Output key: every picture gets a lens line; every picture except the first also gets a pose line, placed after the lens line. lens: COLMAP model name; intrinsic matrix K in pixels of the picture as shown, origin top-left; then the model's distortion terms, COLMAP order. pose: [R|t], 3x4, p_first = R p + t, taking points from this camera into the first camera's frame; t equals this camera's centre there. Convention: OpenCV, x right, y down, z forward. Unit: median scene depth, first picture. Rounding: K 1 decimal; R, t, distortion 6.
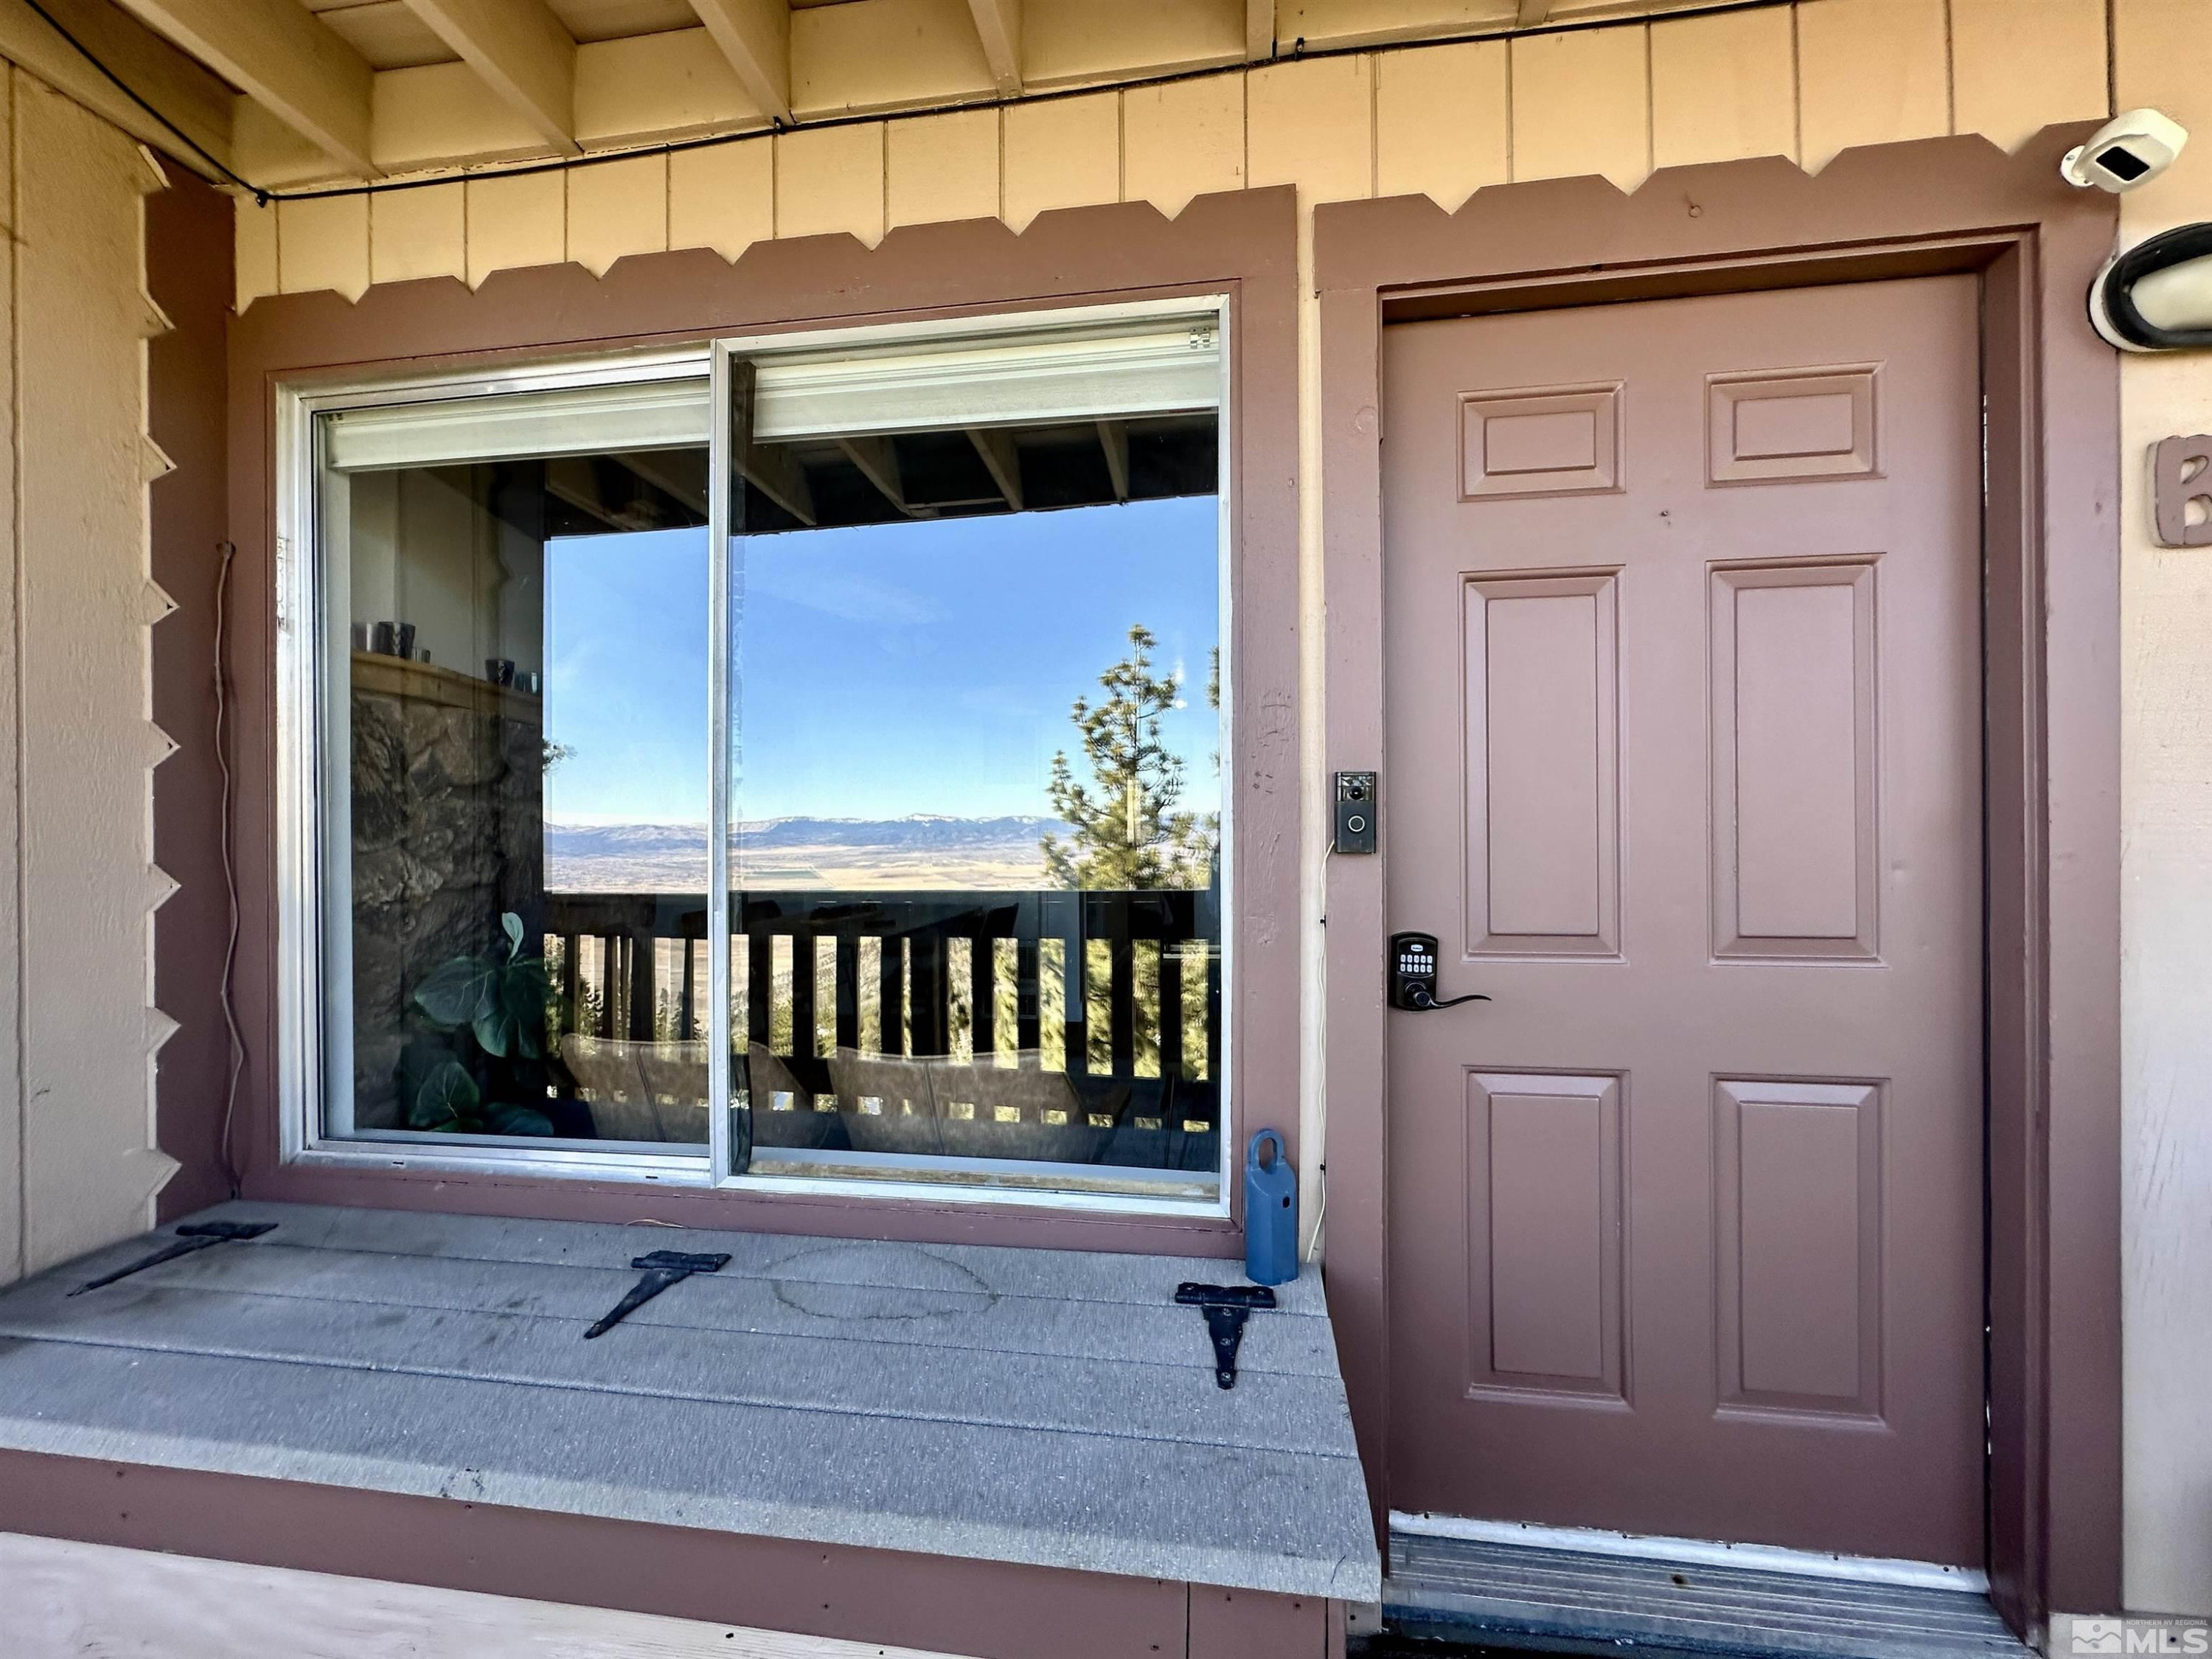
lens RADIAL K [[876.5, 0, 1109.9], [0, 876.5, 827.4], [0, 0, 1]] dist [-0.002849, -0.000009]
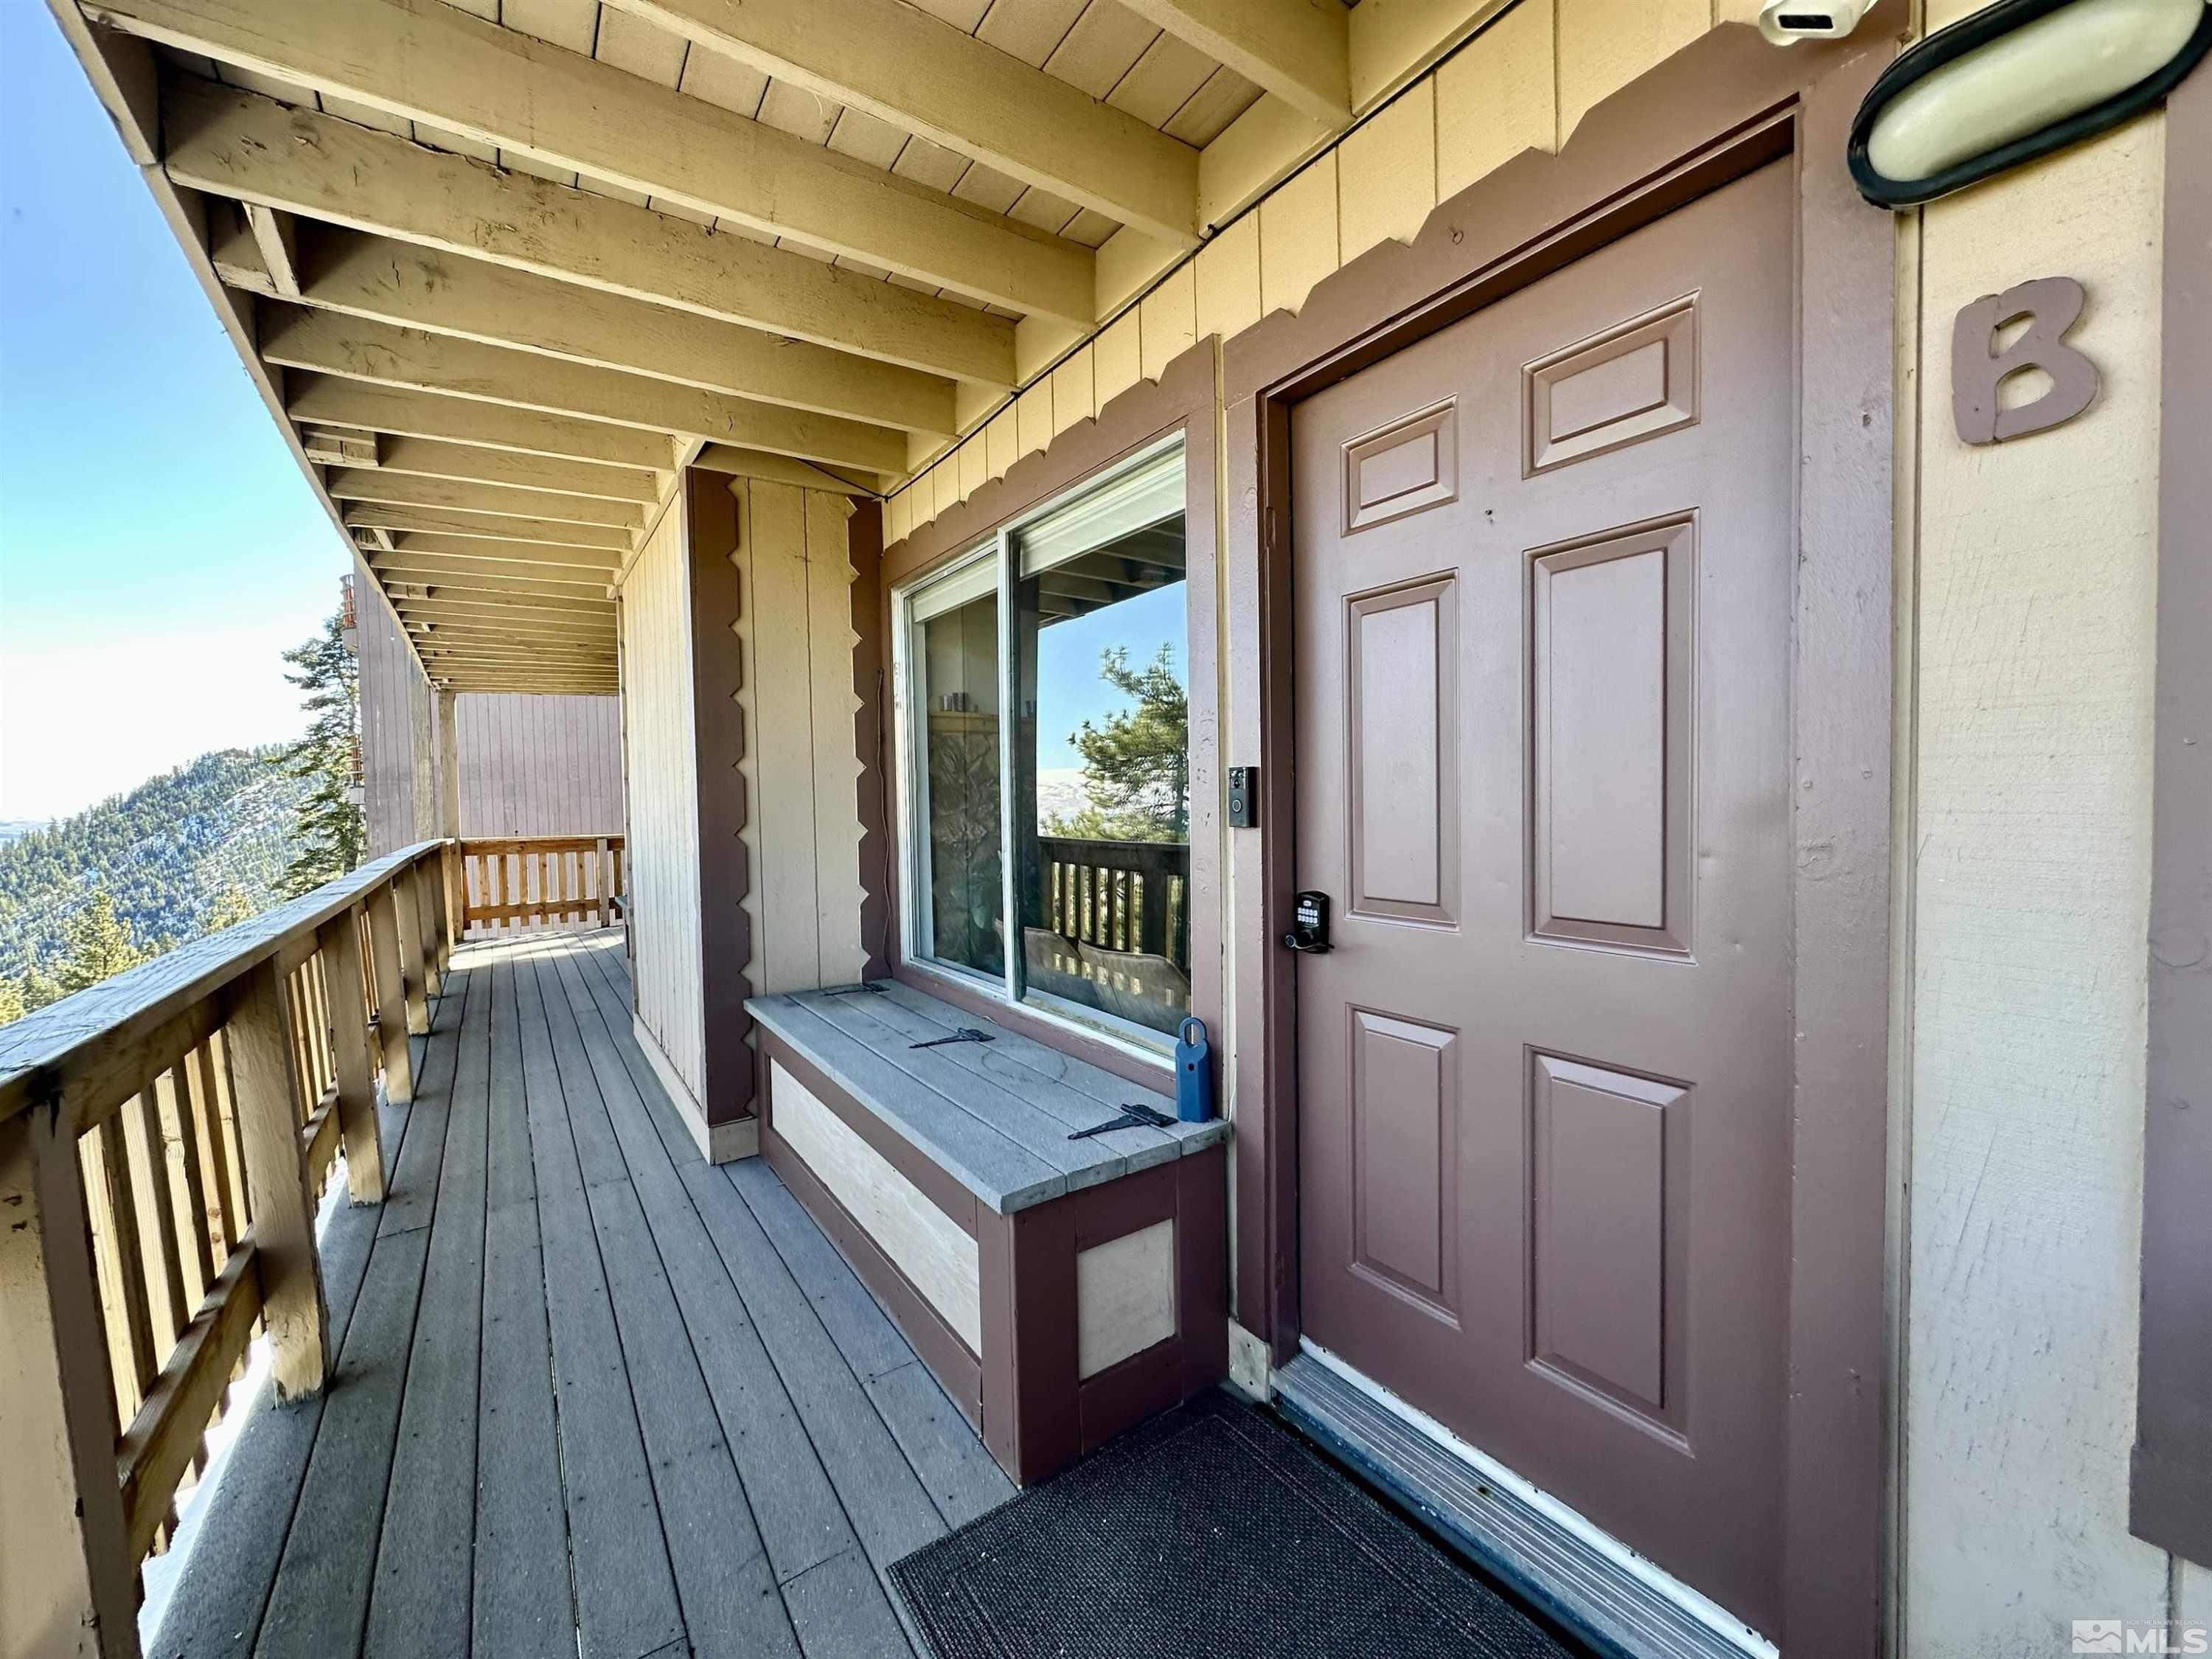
lens RADIAL K [[887.0, 0, 1106.4], [0, 887.0, 825.1], [0, 0, 1]] dist [-0.000846, -0.000423]
pose [[0.677900, 0.018734, -0.734916, 1.101794], [0.014116, 0.999159, 0.038490, -0.028882], [0.735019, -0.036466, 0.677065, -0.076964]]
